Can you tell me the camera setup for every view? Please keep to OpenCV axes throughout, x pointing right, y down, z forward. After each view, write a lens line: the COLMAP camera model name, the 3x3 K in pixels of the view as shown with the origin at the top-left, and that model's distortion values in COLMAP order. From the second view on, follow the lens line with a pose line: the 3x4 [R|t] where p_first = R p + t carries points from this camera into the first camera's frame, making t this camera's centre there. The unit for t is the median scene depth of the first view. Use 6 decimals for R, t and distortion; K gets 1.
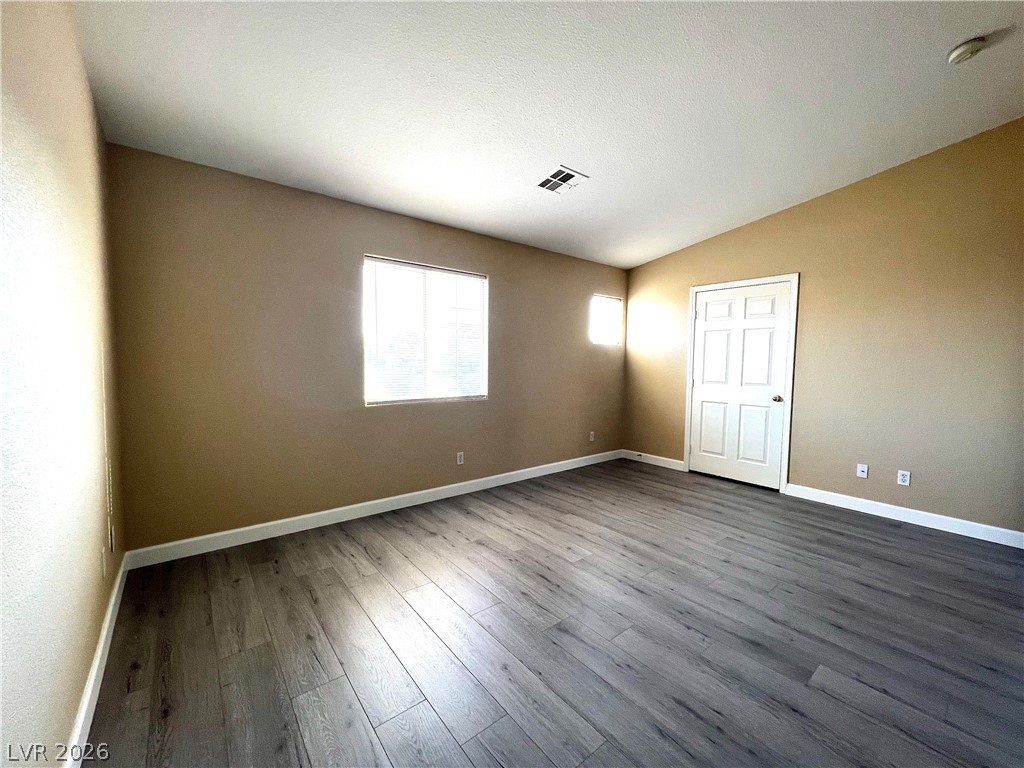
lens RADIAL K [[411.3, 0, 509.8], [0, 411.3, 384.3], [0, 0, 1]] dist [-0.001547, 0.001307]
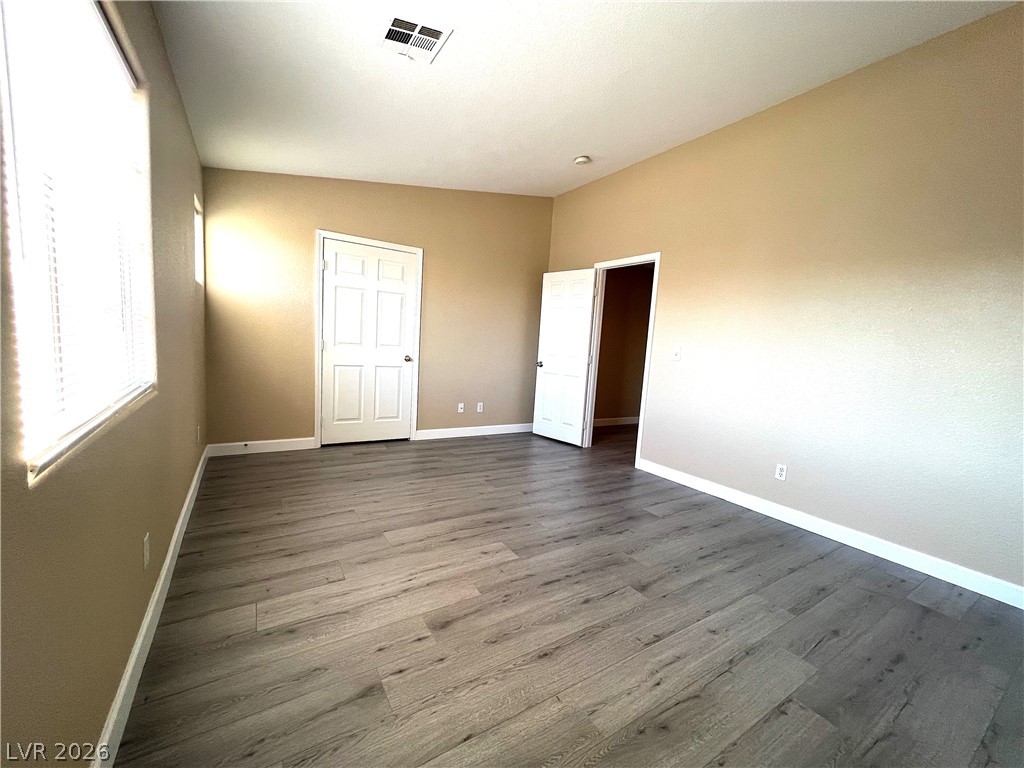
lens RADIAL K [[411.3, 0, 514.3], [0, 411.3, 384.4], [0, 0, 1]] dist [-0.001547, 0.001307]
pose [[0.108550, -0.109098, 0.988086, -0.472970], [-0.003862, 0.993906, 0.110165, -0.022112], [-0.994083, -0.015774, 0.107467, 0.644671]]
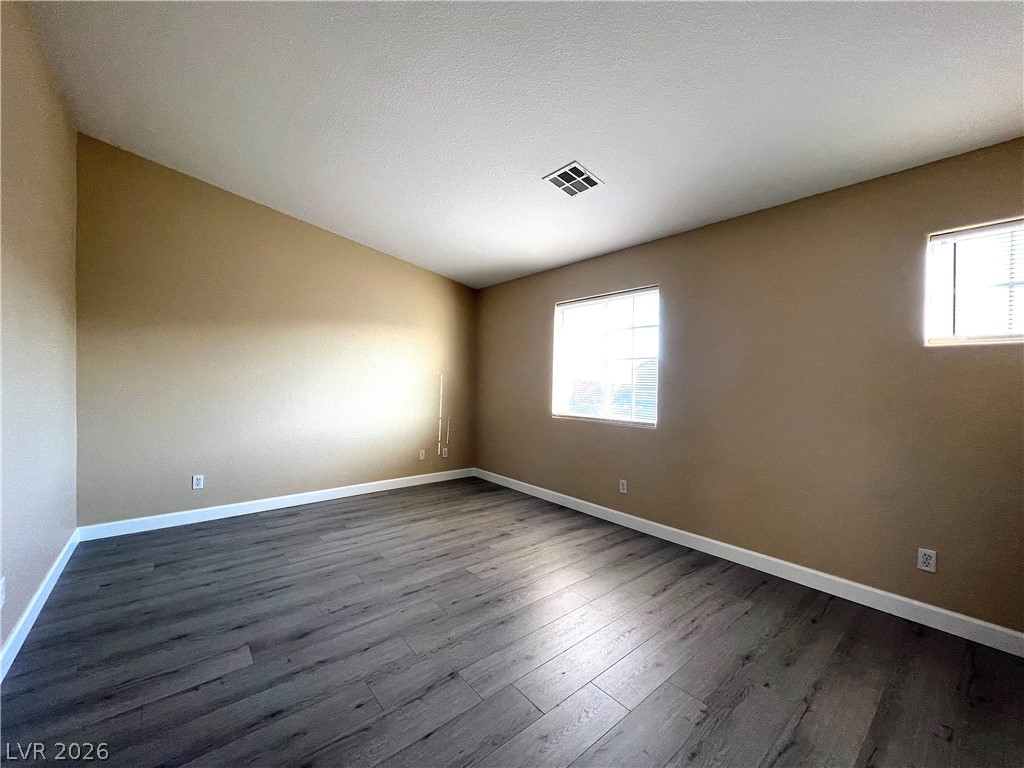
lens RADIAL K [[408.6, 0, 513.1], [0, 408.6, 388.9], [0, 0, 1]] dist [-0.000879, 0.000732]
pose [[0.019773, 0.008445, -0.999769, 0.848080], [-0.073517, 0.997270, 0.006970, -0.032563], [0.997098, 0.073363, 0.020340, 0.747707]]
